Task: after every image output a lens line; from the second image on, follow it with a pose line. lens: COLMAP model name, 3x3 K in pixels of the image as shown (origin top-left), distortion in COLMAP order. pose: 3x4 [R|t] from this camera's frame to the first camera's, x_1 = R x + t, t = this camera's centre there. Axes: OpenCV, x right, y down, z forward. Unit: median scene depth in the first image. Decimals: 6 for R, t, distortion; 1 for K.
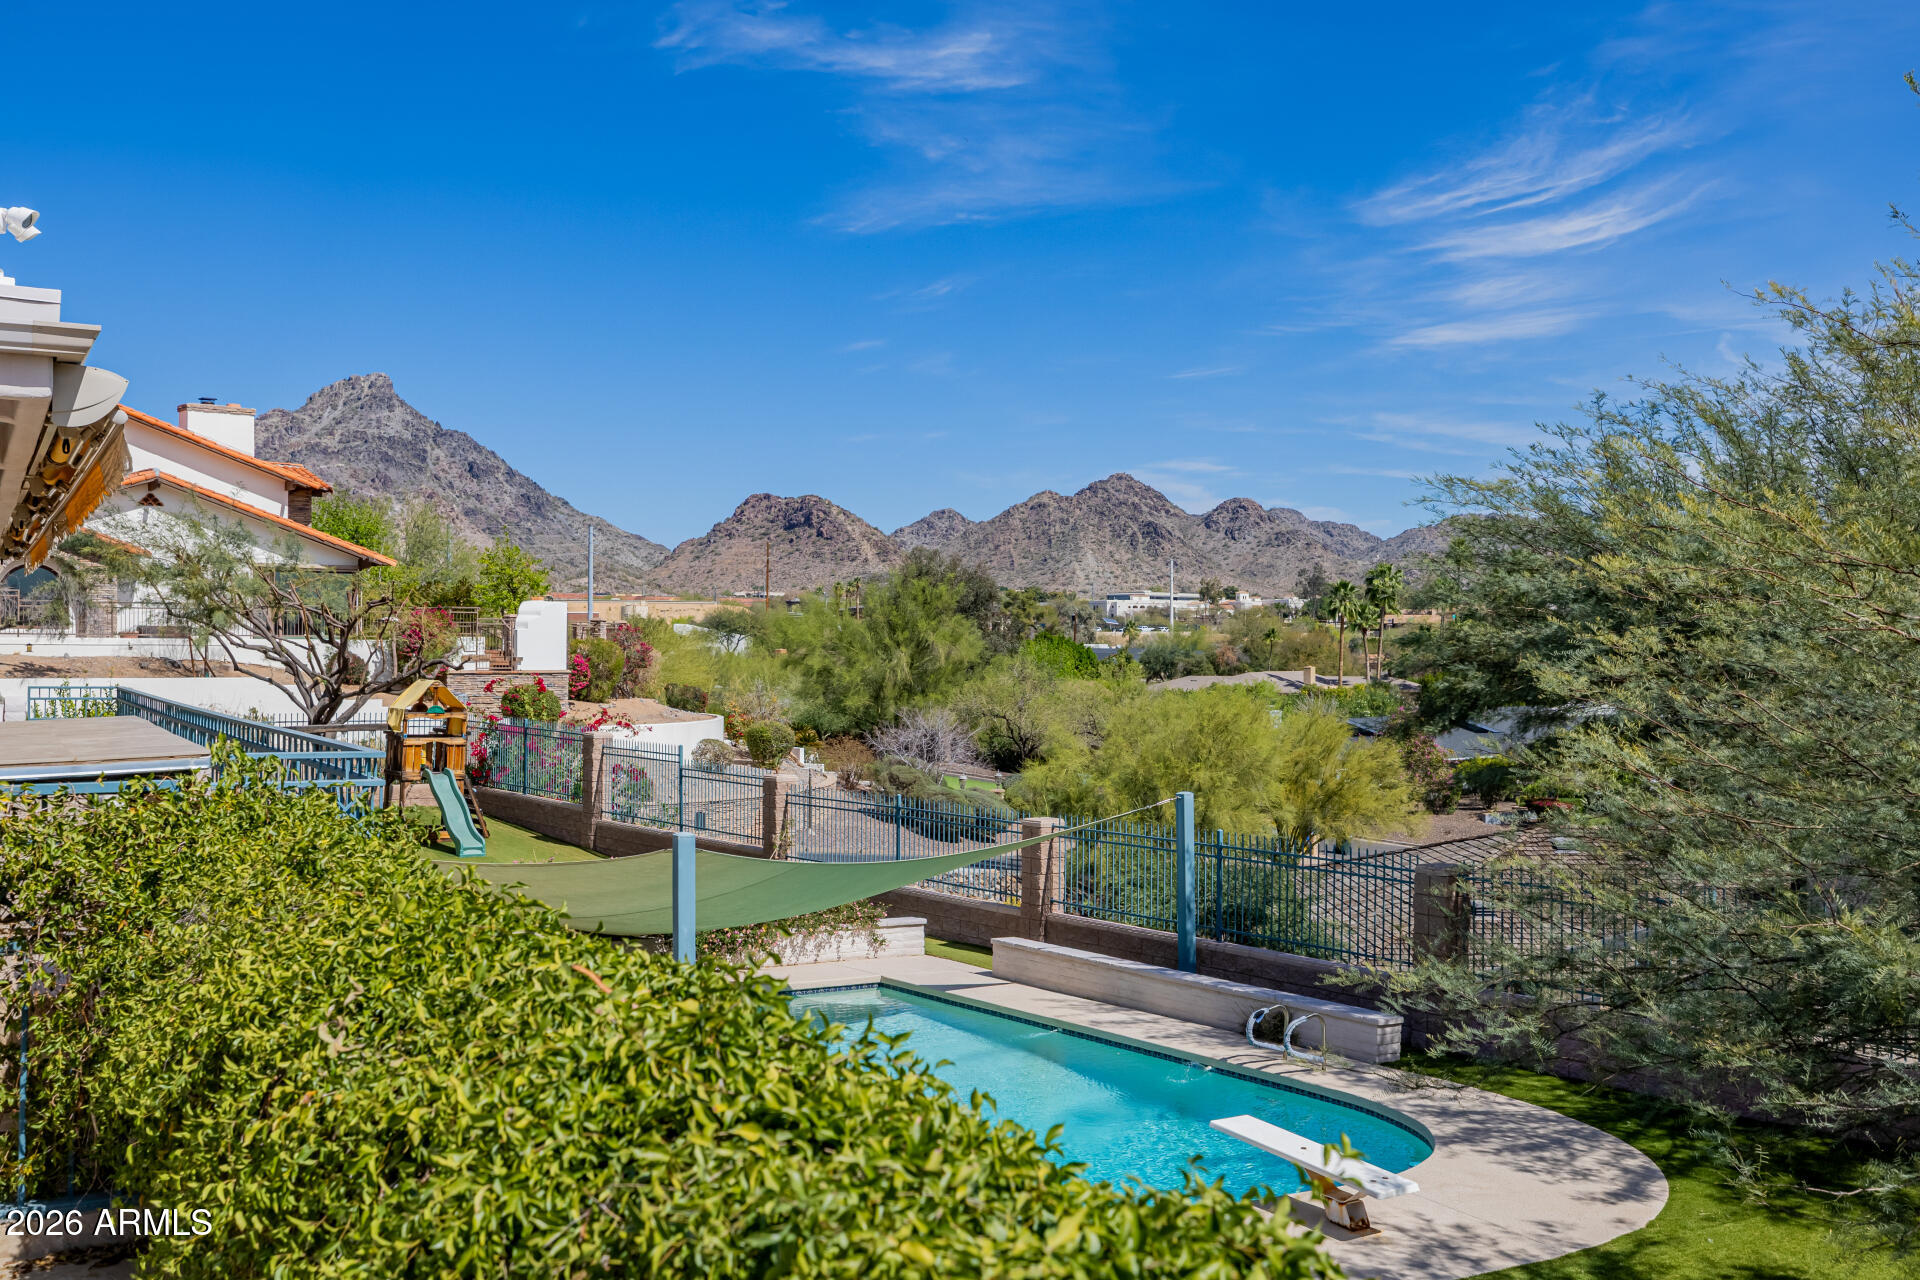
lens RADIAL K [[1857.9, 0, 937.5], [0, 1857.9, 673.1], [0, 0, 1]] dist [0.004005, 0.000000]
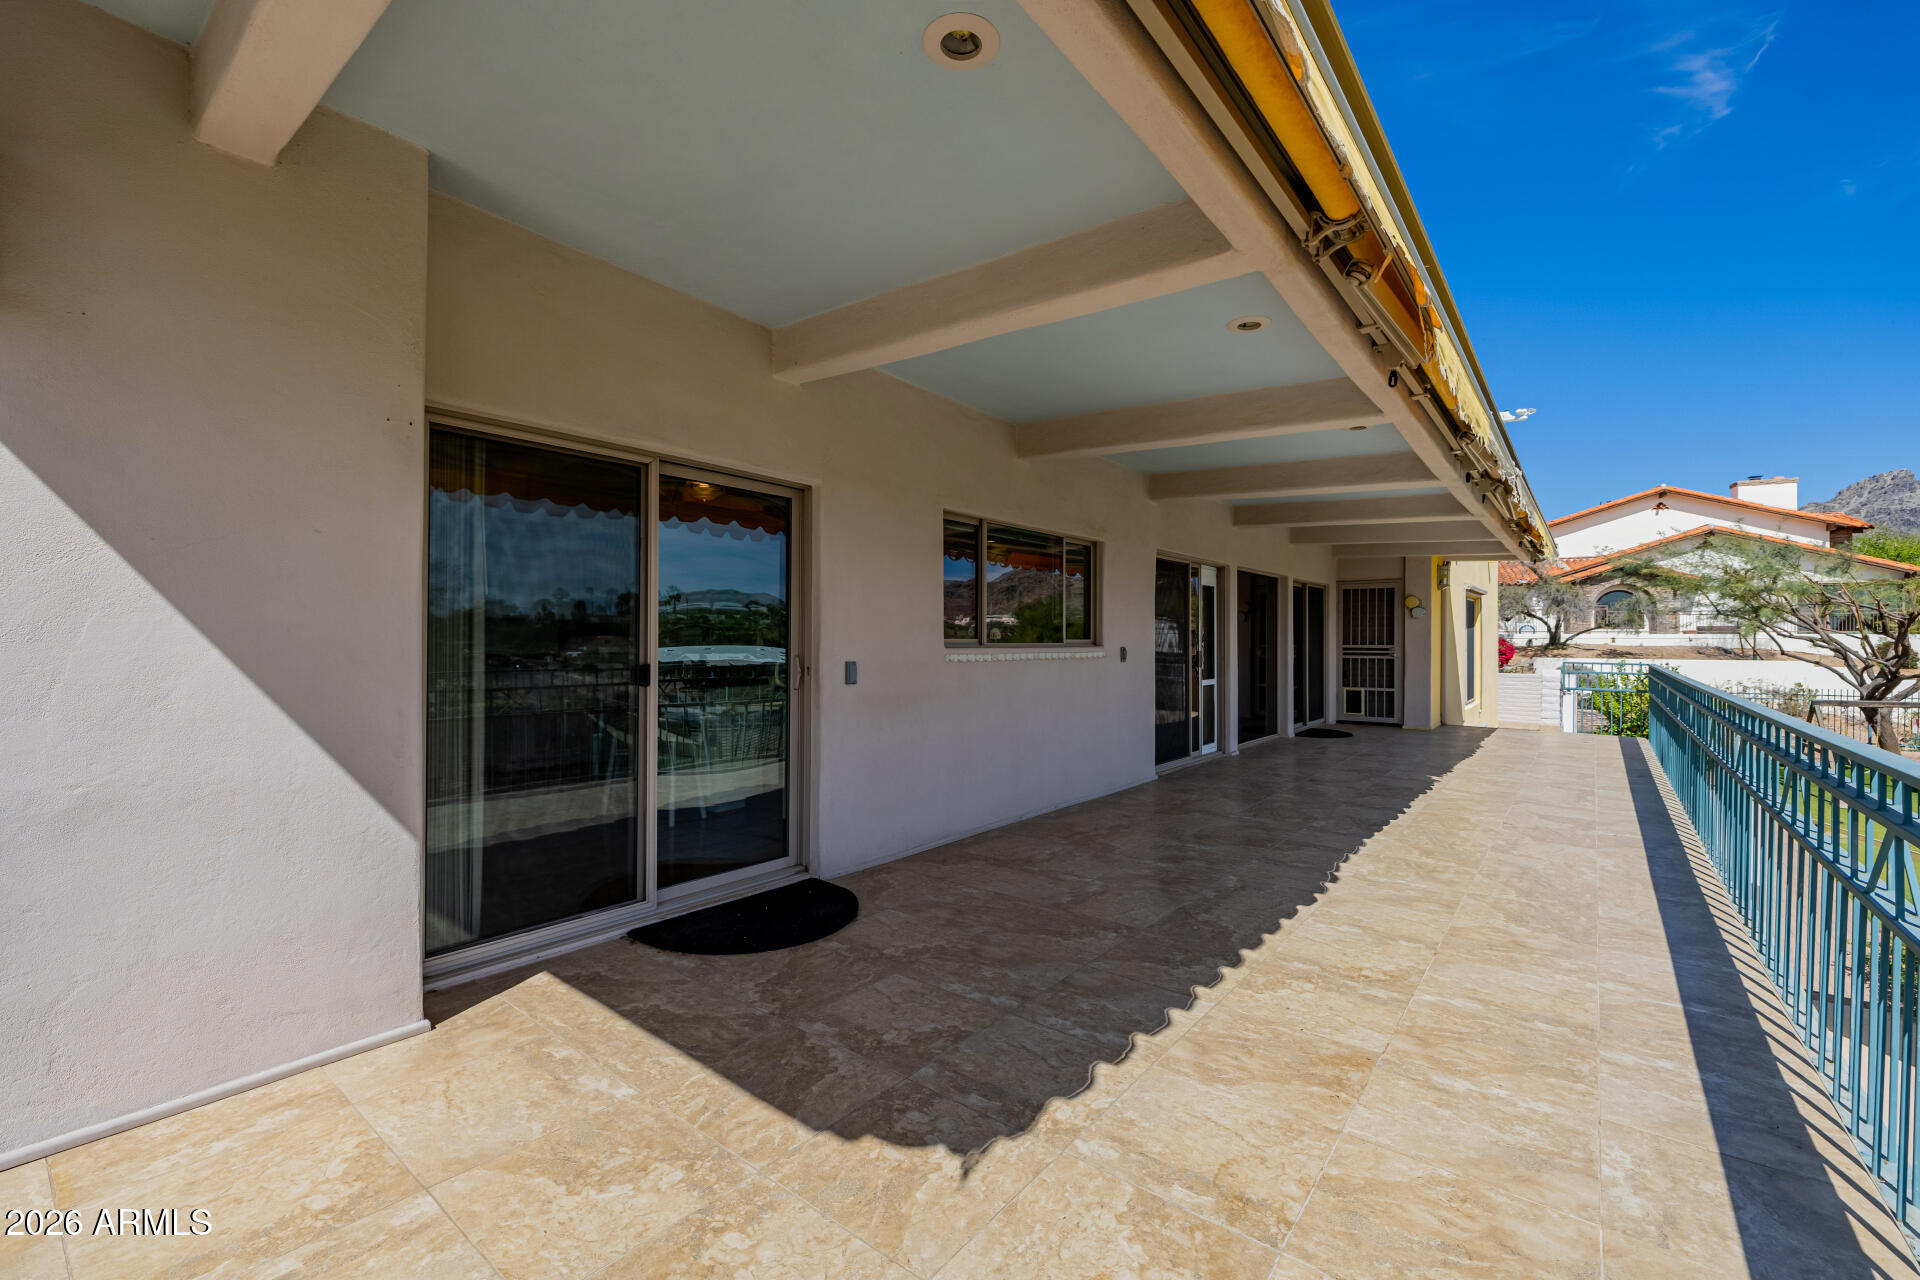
lens RADIAL K [[801.4, 0, 956.9], [0, 801.4, 634.8], [0, 0, 1]] dist [0.004391, -0.000567]
pose [[0.402359, -0.009109, -0.915437, -0.063923], [-0.013477, 0.999783, -0.015871, 0.000820], [0.915383, 0.018723, 0.402149, 0.165238]]
